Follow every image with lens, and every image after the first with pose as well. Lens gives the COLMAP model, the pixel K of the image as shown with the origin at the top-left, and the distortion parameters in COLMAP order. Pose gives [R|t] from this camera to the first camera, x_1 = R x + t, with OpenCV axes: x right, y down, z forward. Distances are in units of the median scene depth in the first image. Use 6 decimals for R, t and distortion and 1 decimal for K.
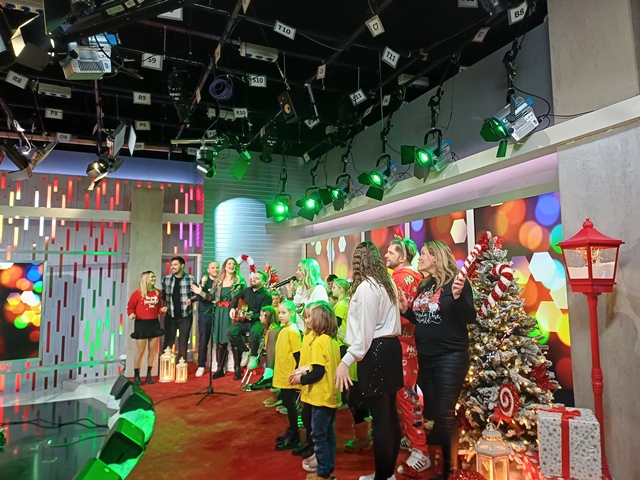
lens RADIAL K [[466.9, 0, 330.3], [0, 466.9, 237.3], [0, 0, 1]] dist [0.087168, -0.083236]
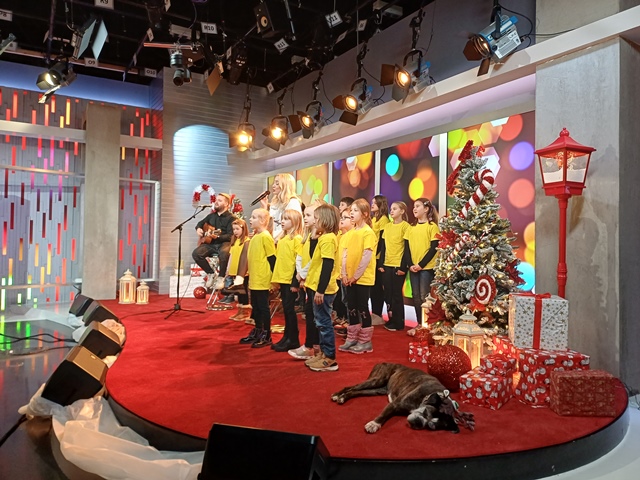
lens RADIAL K [[467.1, 0, 323.7], [0, 467.1, 232.1], [0, 0, 1]] dist [0.086551, -0.087988]
pose [[0.993291, 0.031706, 0.111208, -0.071173], [-0.040535, 0.996125, 0.078049, 0.084150], [-0.108302, -0.082033, 0.990728, -0.016961]]
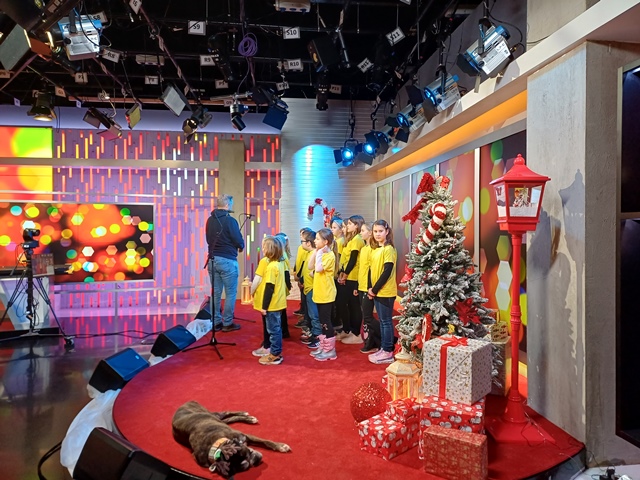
lens RADIAL K [[463.4, 0, 326.6], [0, 463.4, 234.9], [0, 0, 1]] dist [0.097291, -0.113499]
pose [[0.947932, 0.018605, -0.317930, 0.299593], [0.017249, 0.993827, 0.109589, 0.006776], [0.318006, -0.109367, 0.941759, -0.025392]]
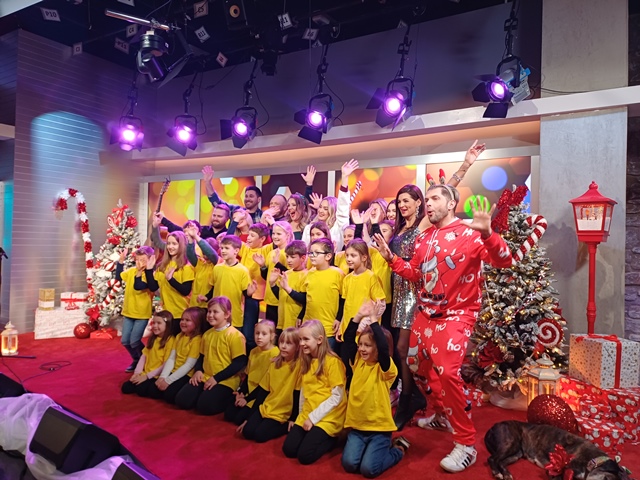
lens RADIAL K [[470.2, 0, 318.4], [0, 470.2, 236.9], [0, 0, 1]] dist [0.082557, -0.089452]
pose [[0.842354, 0.039089, 0.537505, -0.435715], [-0.086928, 0.994161, 0.063932, 0.052622], [-0.531867, -0.100577, 0.840834, 0.211273]]
